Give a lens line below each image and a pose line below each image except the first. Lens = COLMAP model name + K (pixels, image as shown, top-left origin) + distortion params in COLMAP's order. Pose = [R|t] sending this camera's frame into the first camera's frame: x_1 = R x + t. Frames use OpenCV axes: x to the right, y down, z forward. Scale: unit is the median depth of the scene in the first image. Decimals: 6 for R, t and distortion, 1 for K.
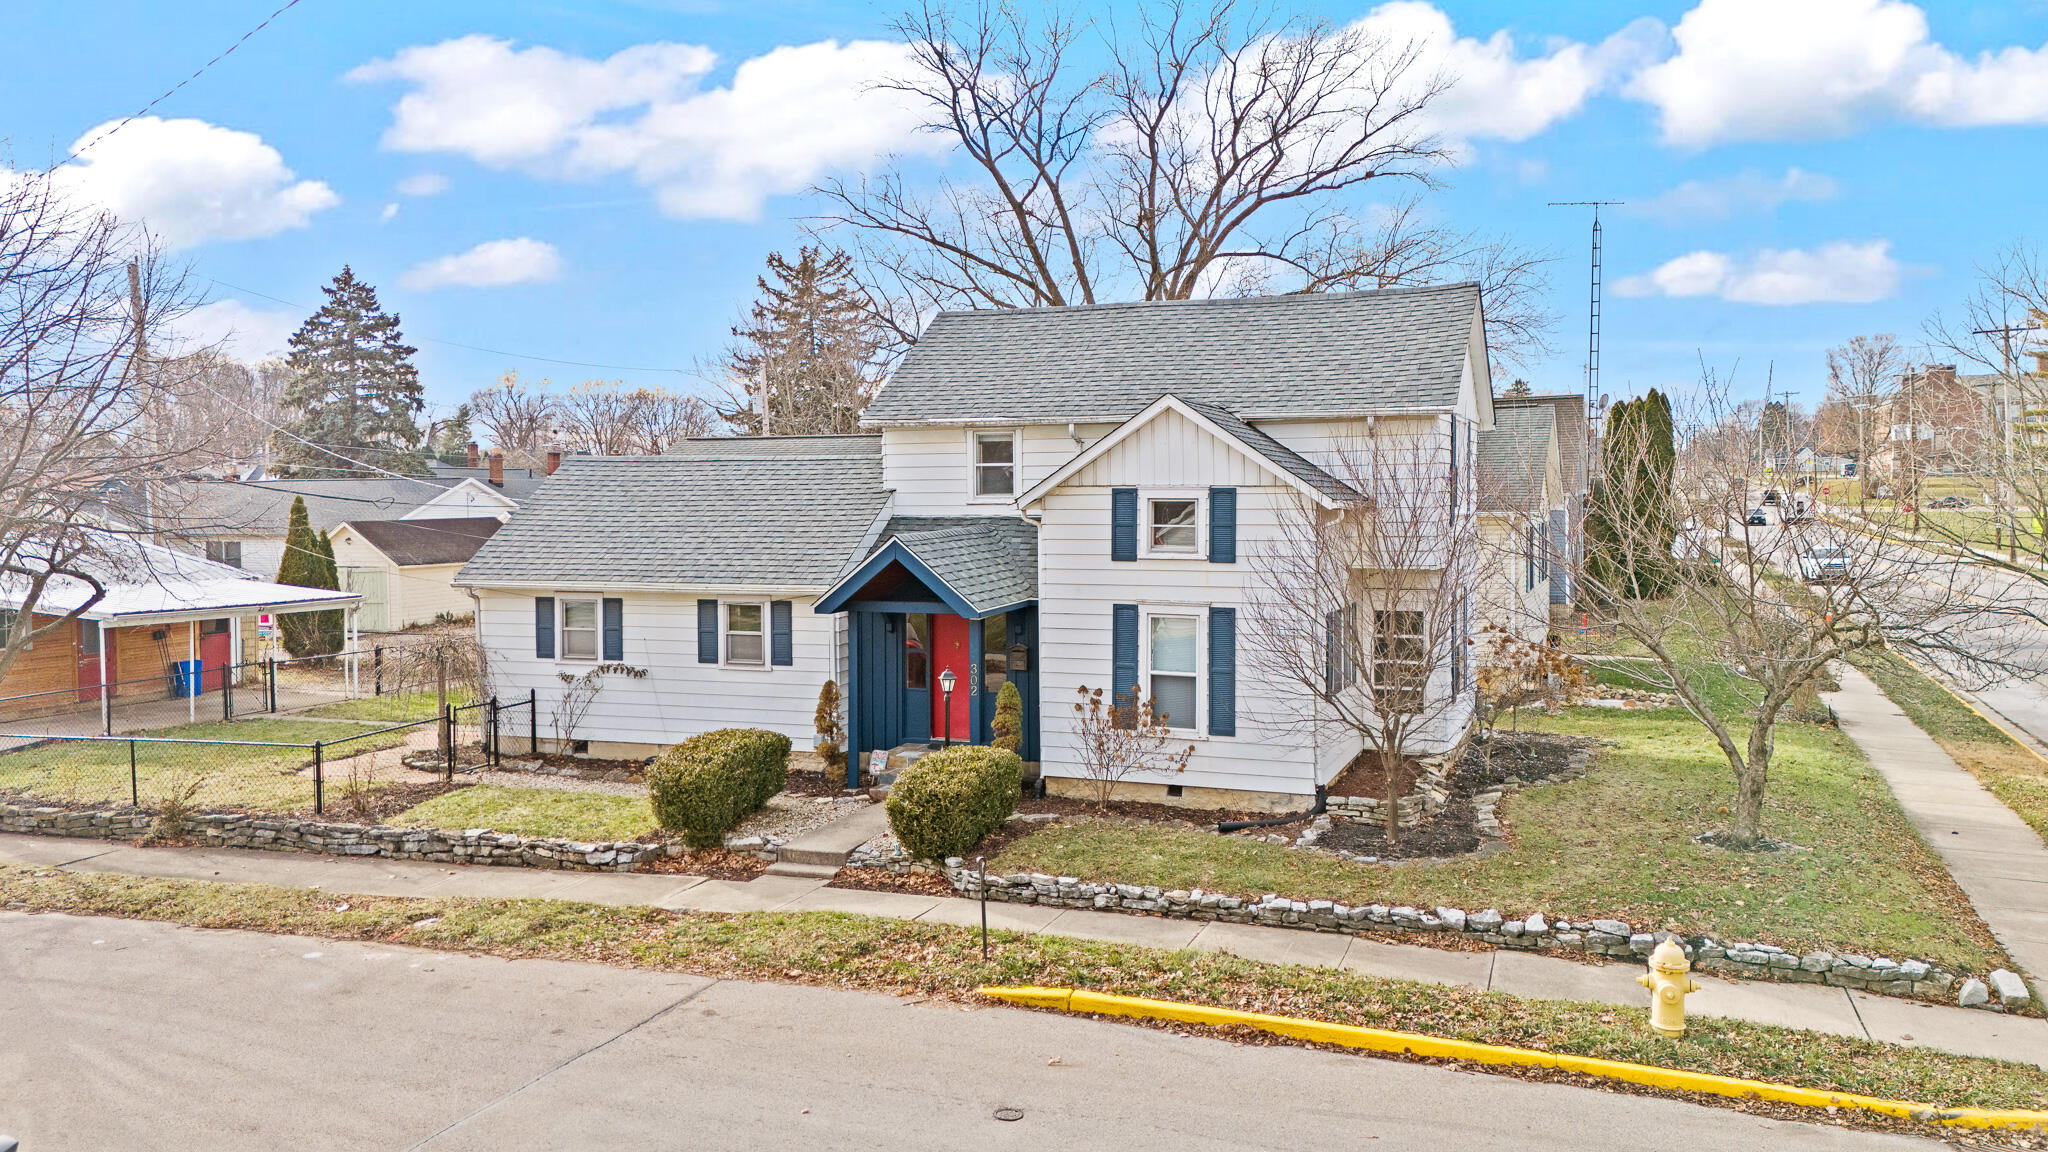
lens RADIAL K [[1545.8, 0, 1034.7], [0, 1545.8, 566.1], [0, 0, 1]] dist [0.092195, -0.158645]
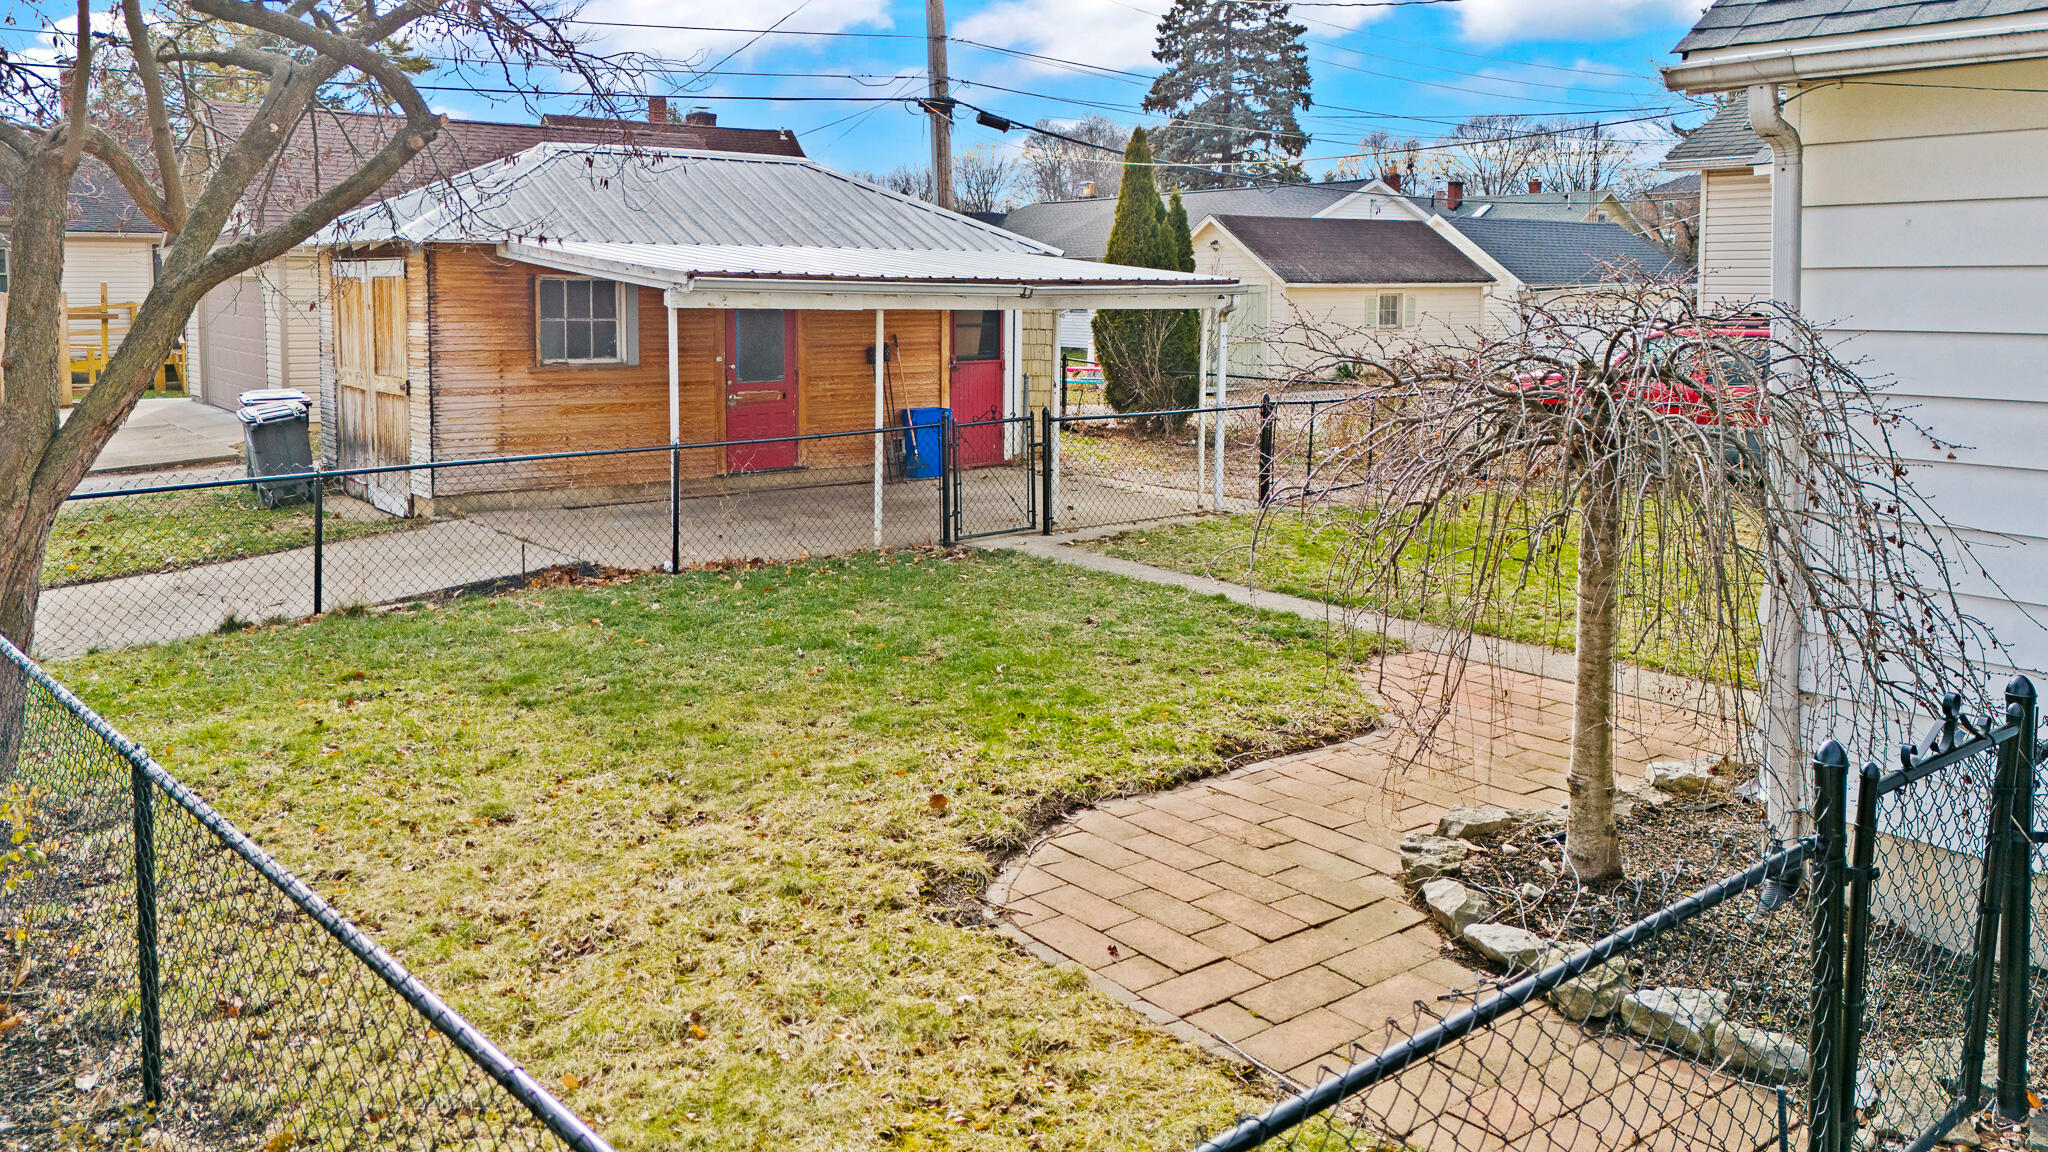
lens RADIAL K [[1607.9, 0, 1021.7], [0, 1607.9, 408.5], [0, 0, 1]] dist [0.004618, 0.001456]
pose [[0.861489, 0.050835, -0.505225, -0.411244], [-0.032657, 0.998463, 0.044778, 0.059711], [0.506725, -0.022077, 0.861825, 0.940073]]
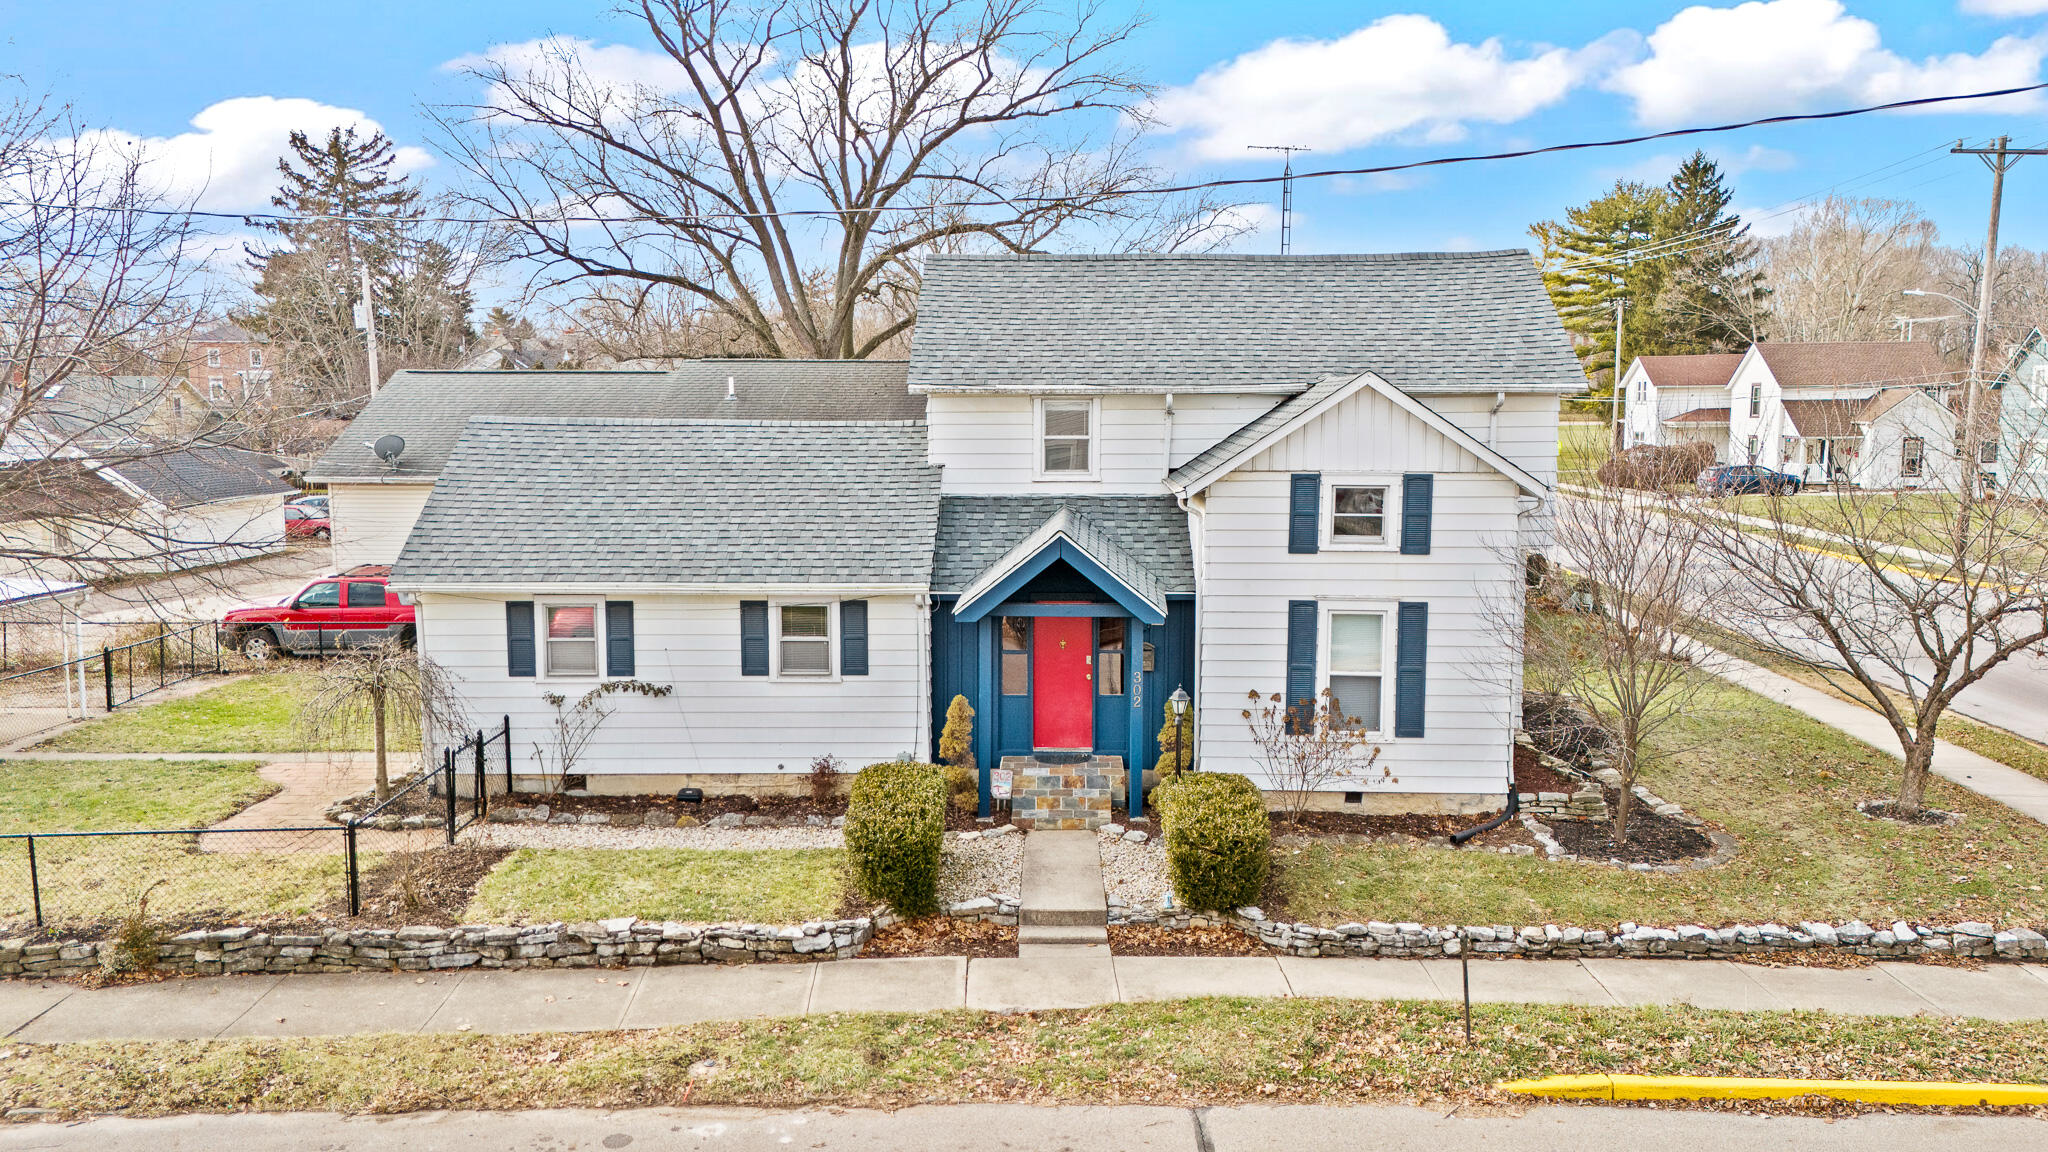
lens RADIAL K [[1532.0, 0, 1024.0], [0, 1532.0, 576.0], [0, 0, 1]] dist [0.086234, -0.122581]
pose [[0.944757, -0.033786, 0.326025, -0.394750], [0.011575, 0.997492, 0.069828, -0.055387], [-0.327567, -0.062197, 0.942779, 0.195512]]
